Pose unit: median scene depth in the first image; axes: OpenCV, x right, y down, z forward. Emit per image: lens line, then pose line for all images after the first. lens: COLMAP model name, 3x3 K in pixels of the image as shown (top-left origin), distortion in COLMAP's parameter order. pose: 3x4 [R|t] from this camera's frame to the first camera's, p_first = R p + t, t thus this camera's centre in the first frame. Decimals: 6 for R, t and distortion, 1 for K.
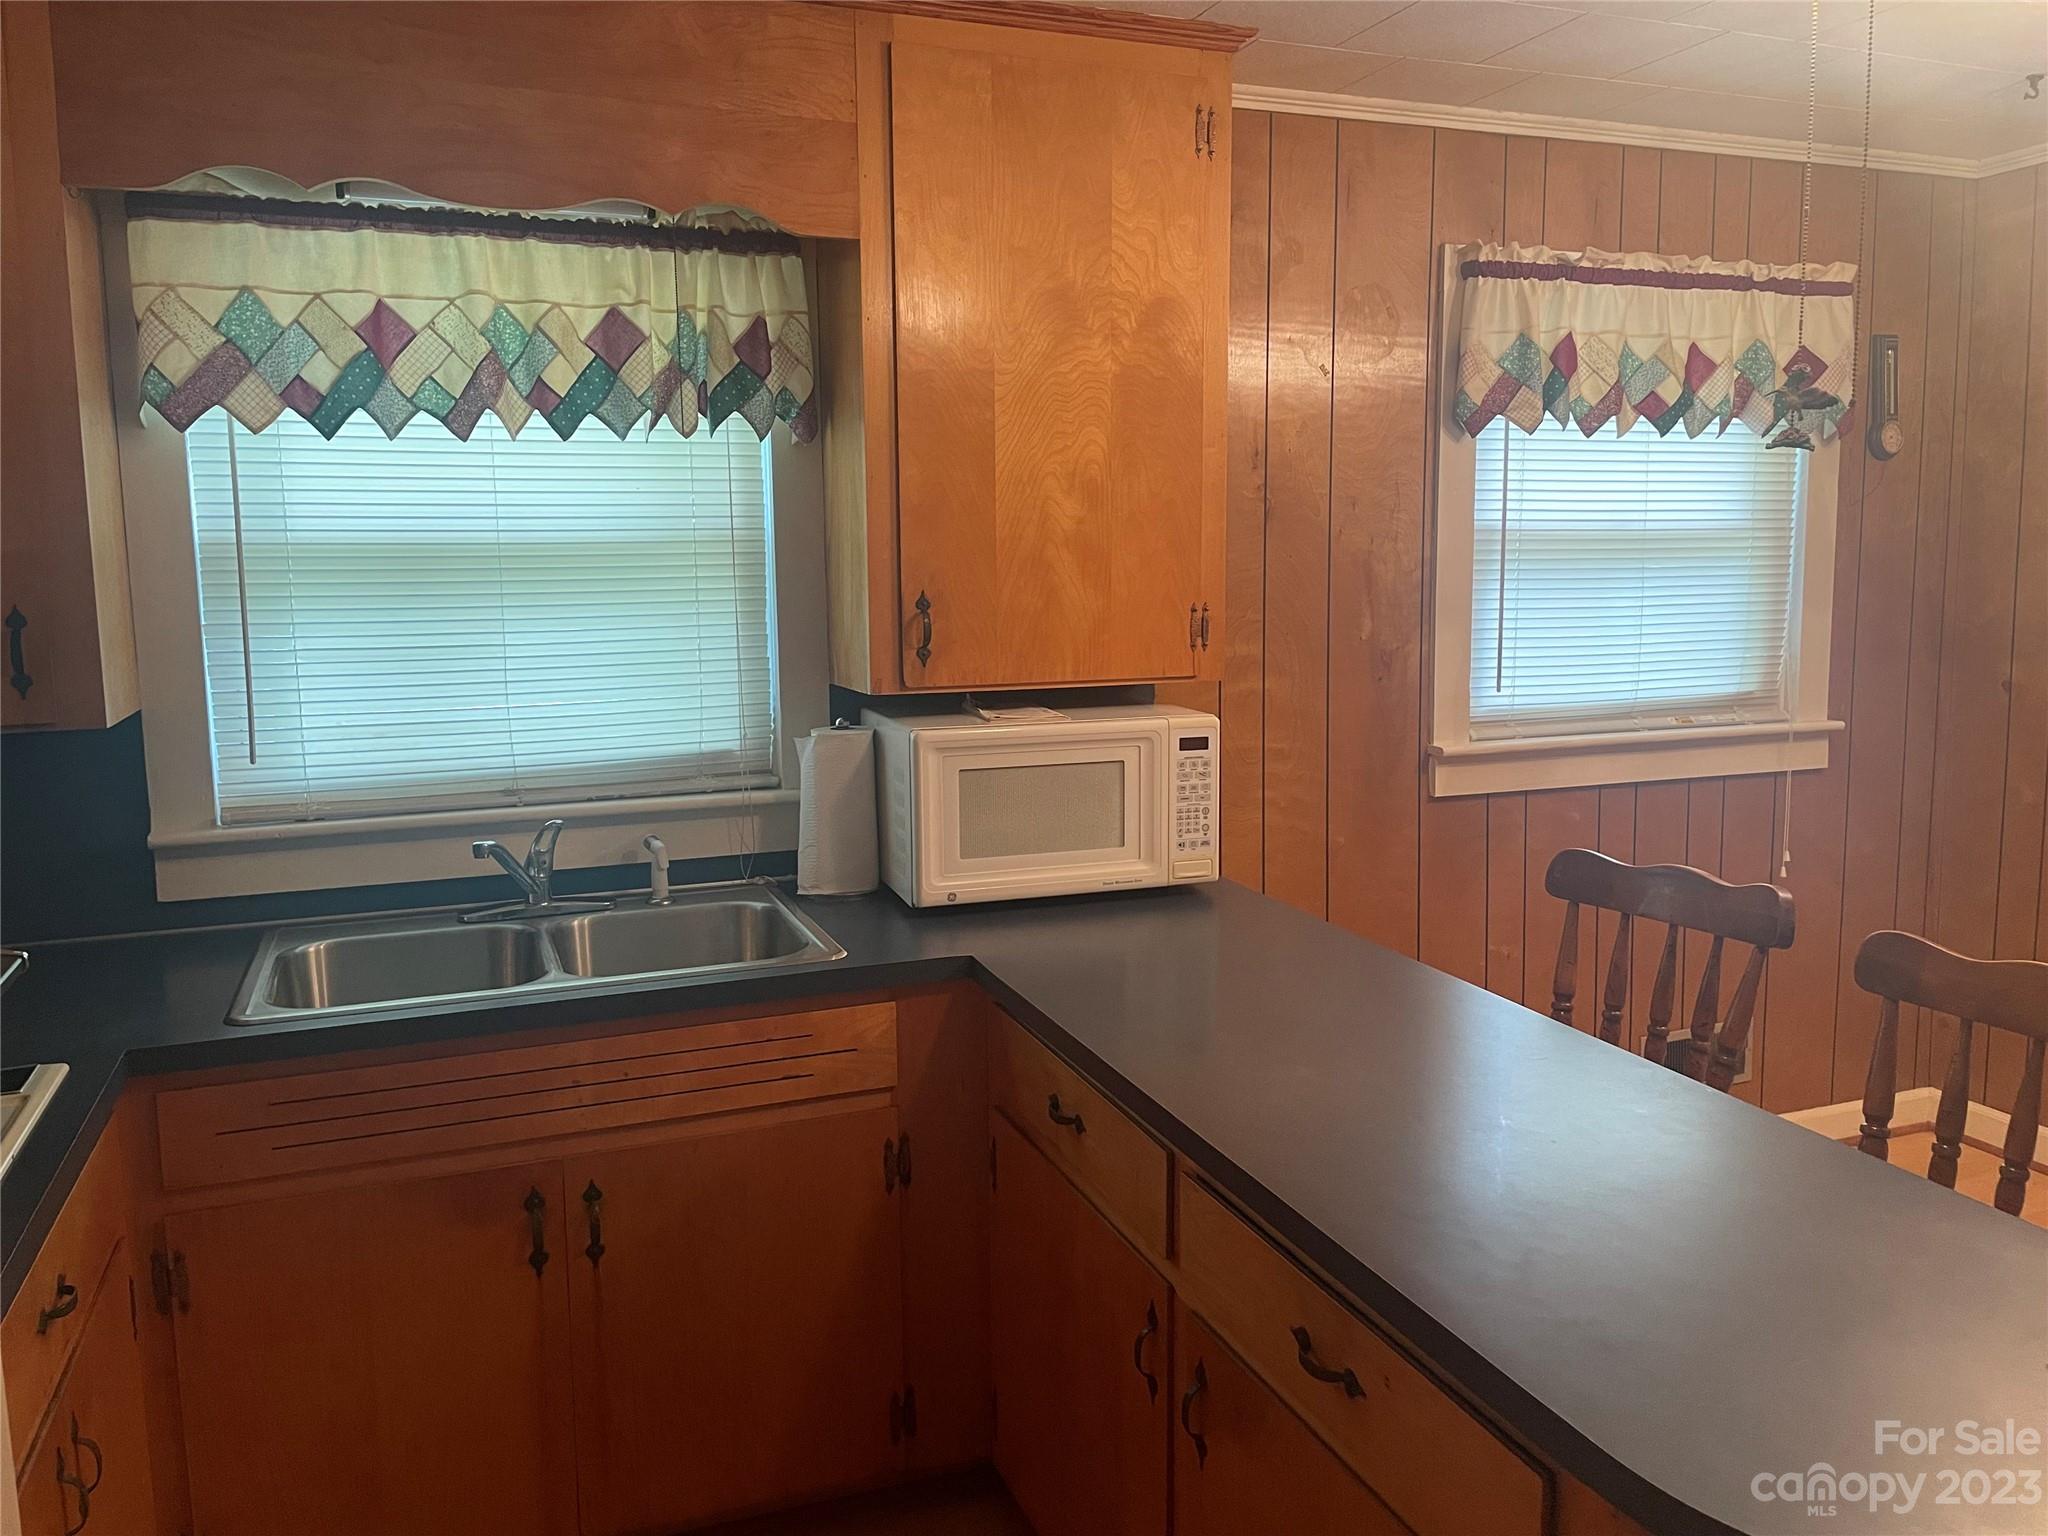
lens RADIAL K [[1571.5, 0, 1022.1], [0, 1571.5, 747.5], [0, 0, 1]] dist [0.087367, -0.117821]
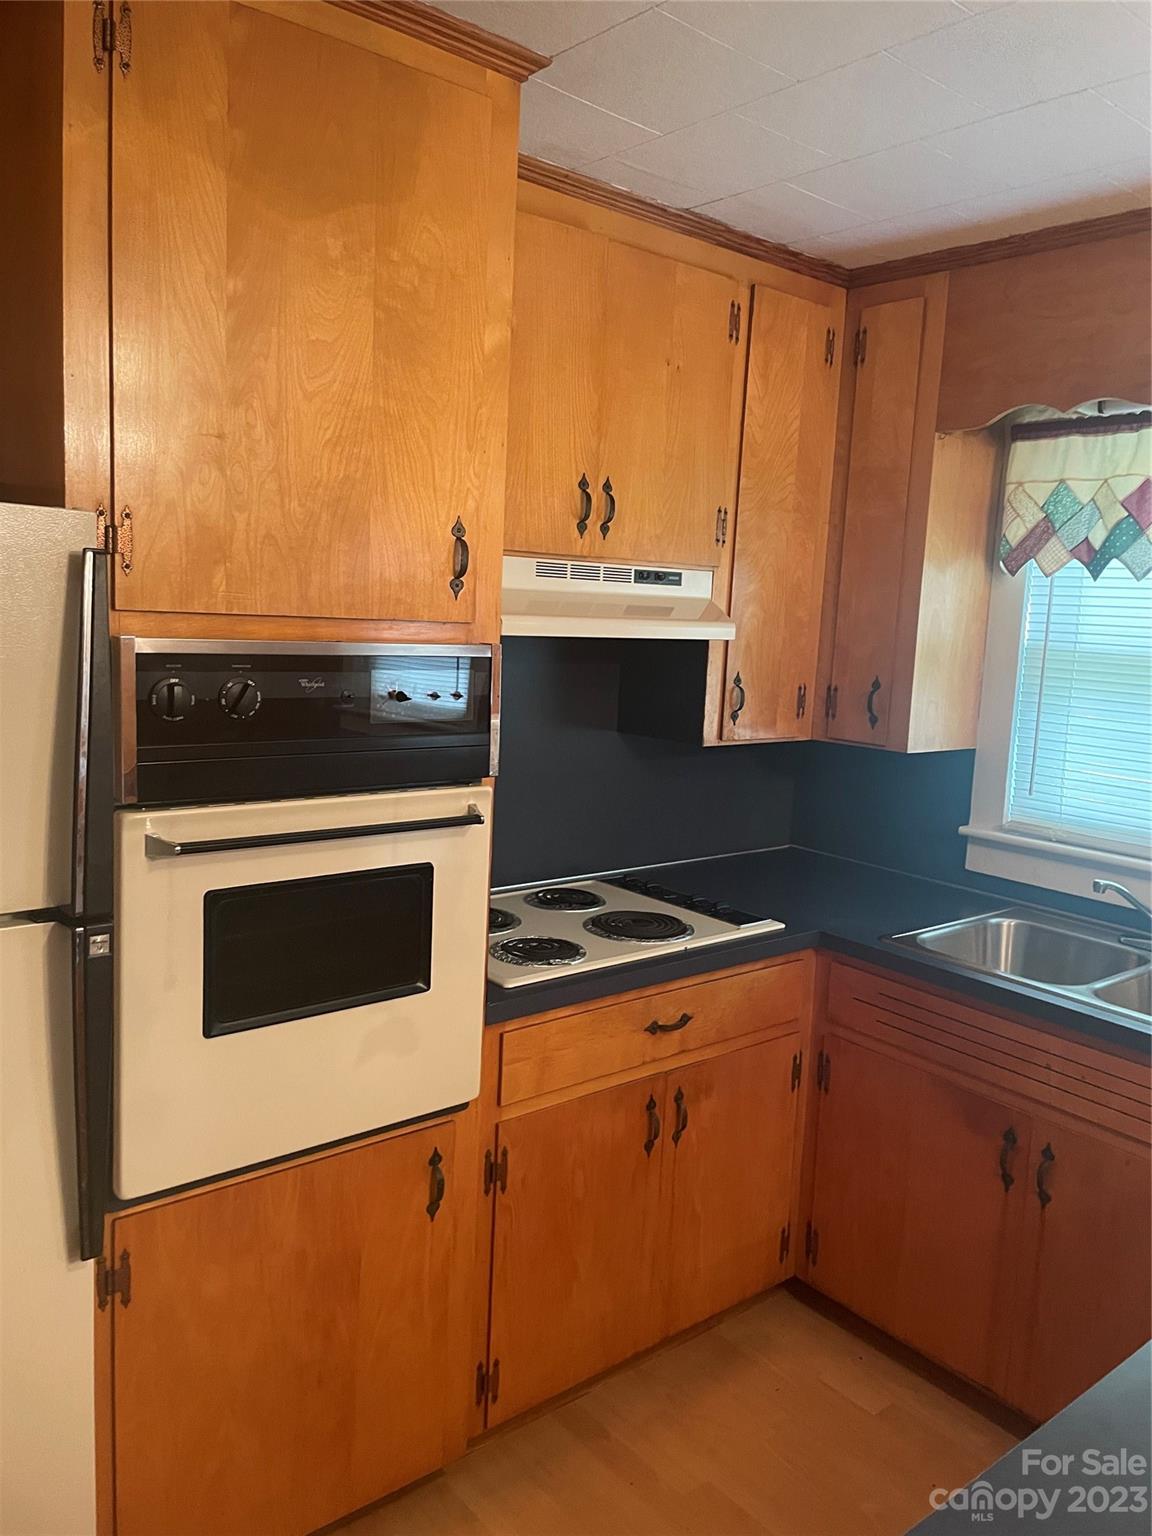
lens RADIAL K [[1178.6, 0, 587.0], [0, 1178.6, 754.5], [0, 0, 1]] dist [0.087367, -0.117821]
pose [[0.307231, 0.145779, -0.940403, 0.418545], [-0.169688, 0.980752, 0.096596, -0.062767], [0.936384, 0.129898, 0.326054, 0.232147]]
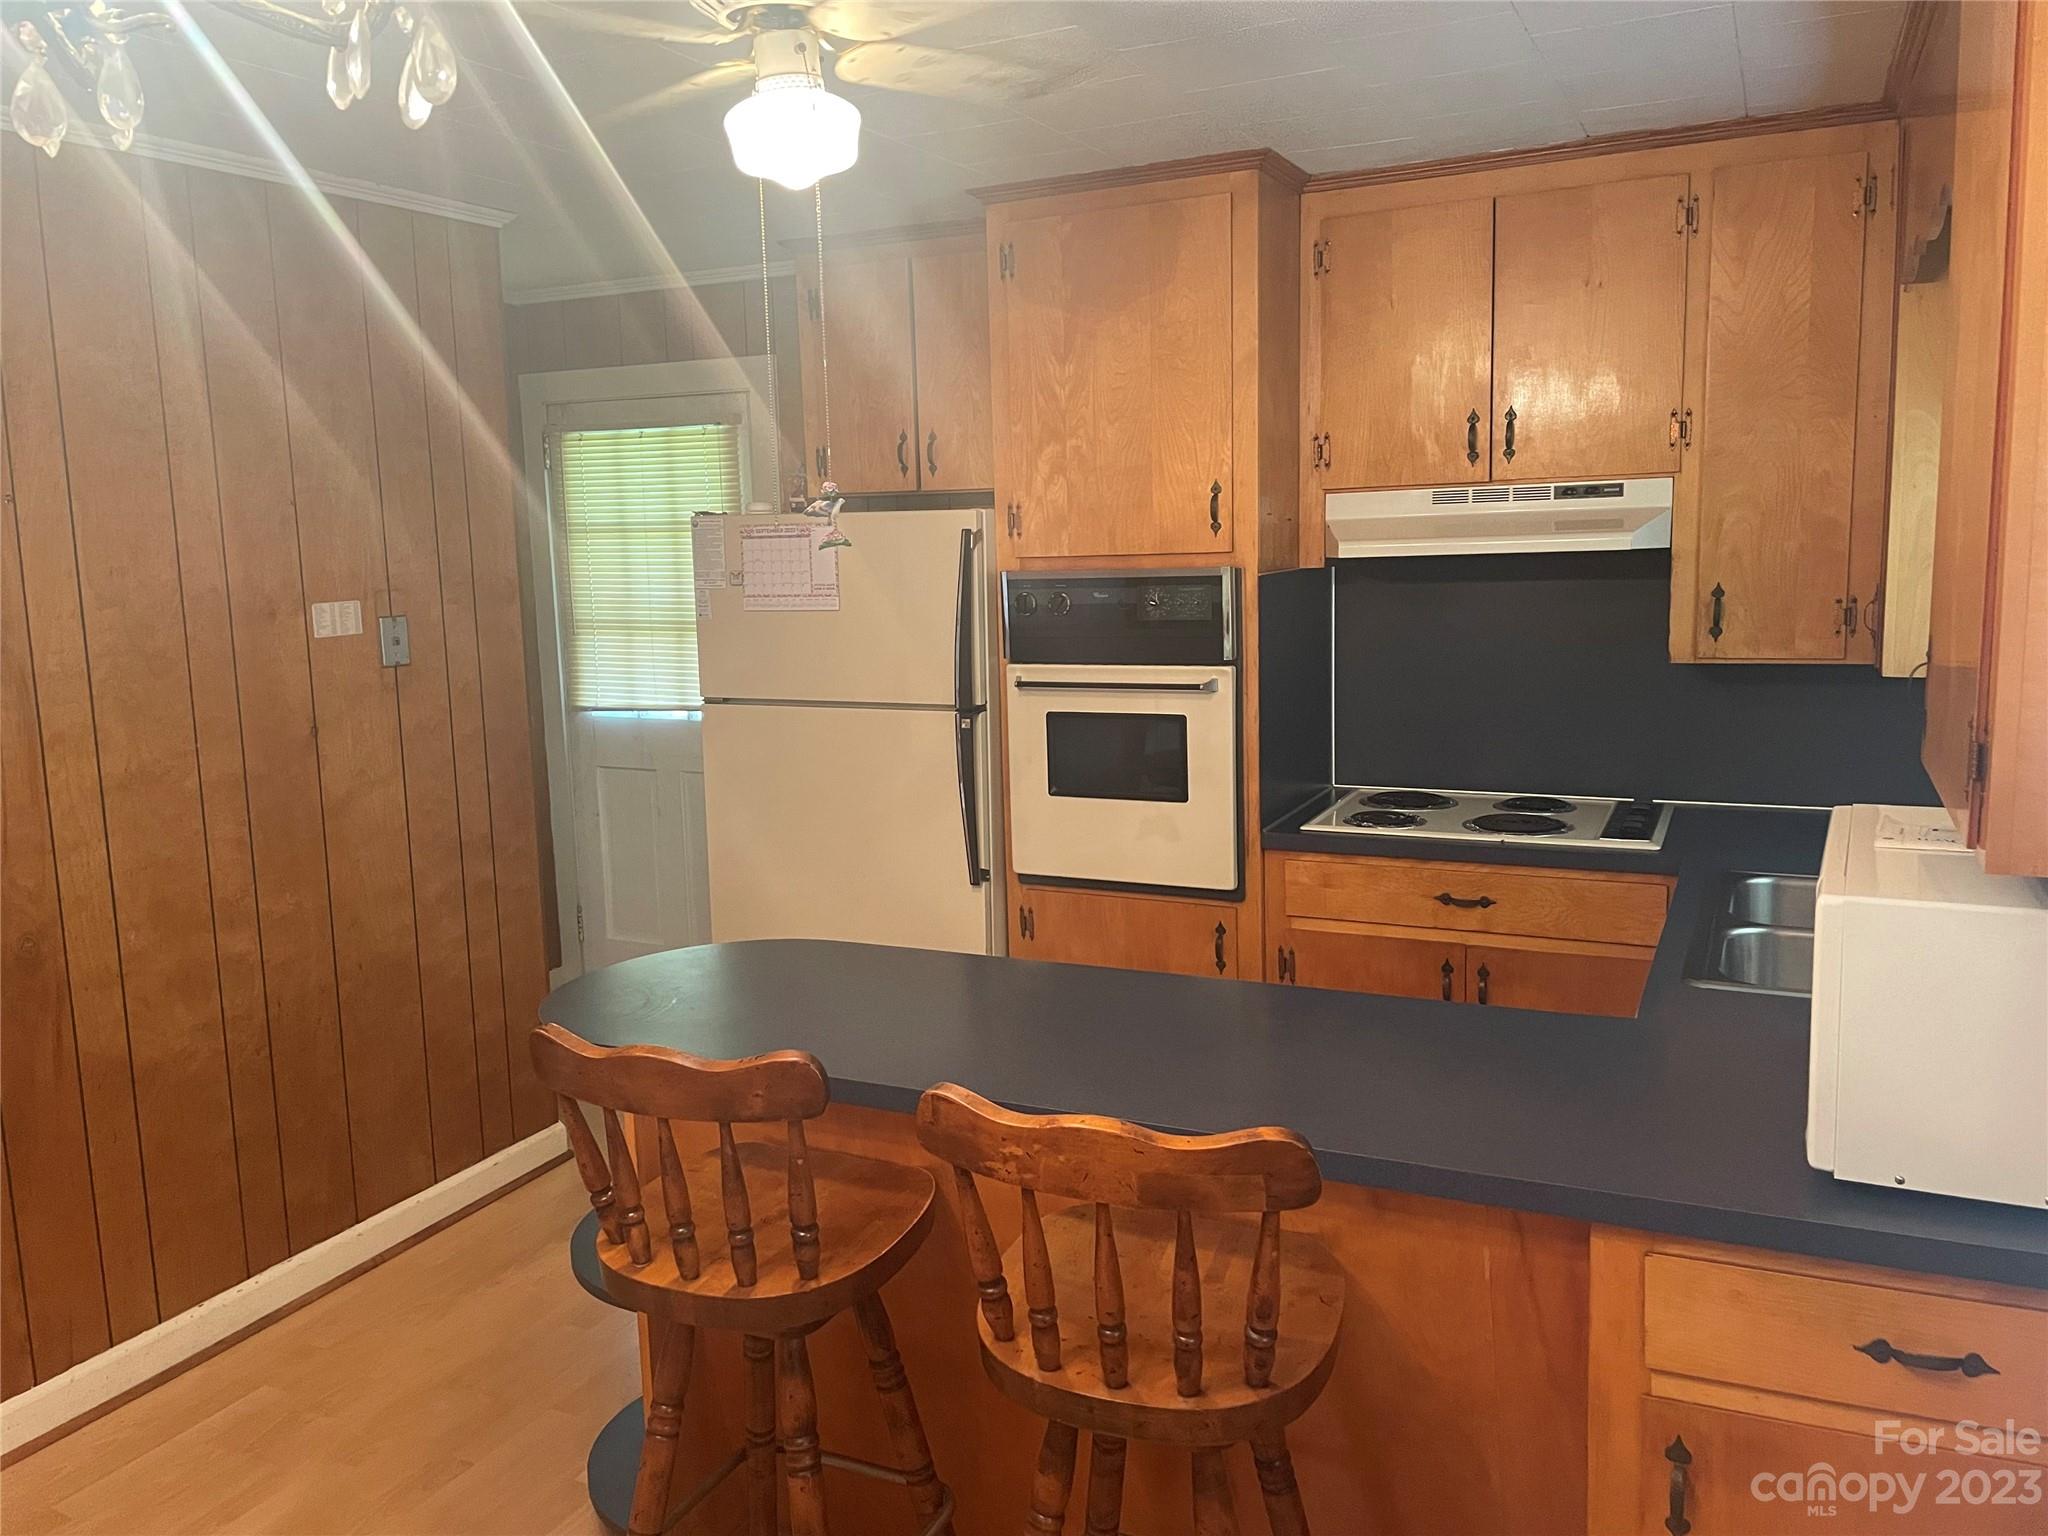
lens RADIAL K [[1571.5, 0, 951.9], [0, 1571.5, 767.3], [0, 0, 1]] dist [0.087367, -0.117821]
pose [[-0.771262, 0.132257, -0.622625, 0.769624], [-0.037233, 0.967126, 0.251557, -0.212889], [0.635427, 0.217199, -0.740984, 1.281187]]
